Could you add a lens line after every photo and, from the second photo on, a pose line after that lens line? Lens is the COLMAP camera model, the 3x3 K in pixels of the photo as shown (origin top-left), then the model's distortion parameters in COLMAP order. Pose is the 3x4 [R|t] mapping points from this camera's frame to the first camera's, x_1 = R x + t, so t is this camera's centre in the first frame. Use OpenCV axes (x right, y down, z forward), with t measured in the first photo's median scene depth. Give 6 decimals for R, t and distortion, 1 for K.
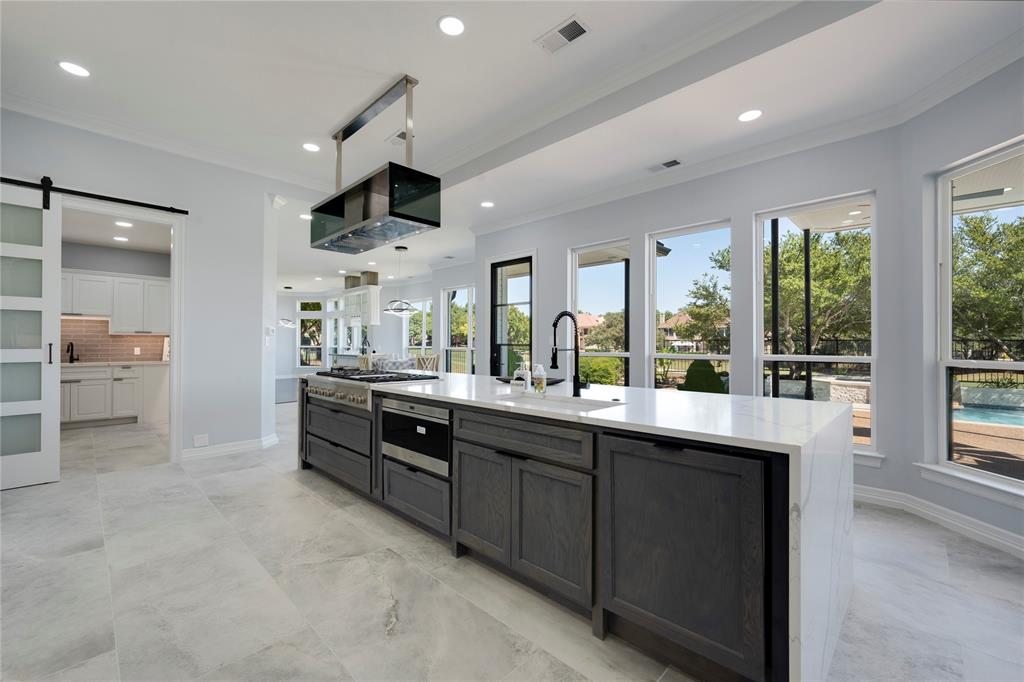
lens RADIAL K [[434.3, 0, 512.0], [0, 434.3, 341.0], [0, 0, 1]] dist [0.000676, 0.000138]
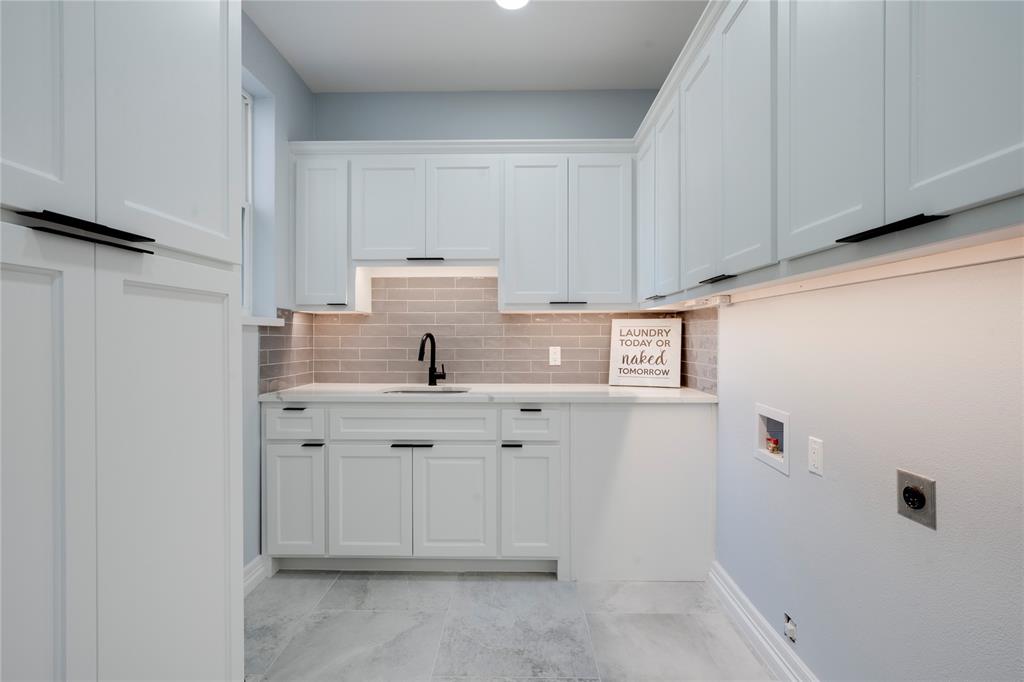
lens RADIAL K [[434.3, 0, 512.0], [0, 434.3, 341.0], [0, 0, 1]] dist [0.000676, 0.000138]
pose [[0.690413, 0.003729, -0.723405, -0.605655], [0.007075, 0.999904, 0.011907, 0.005222], [0.723380, -0.013339, 0.690321, 0.701297]]
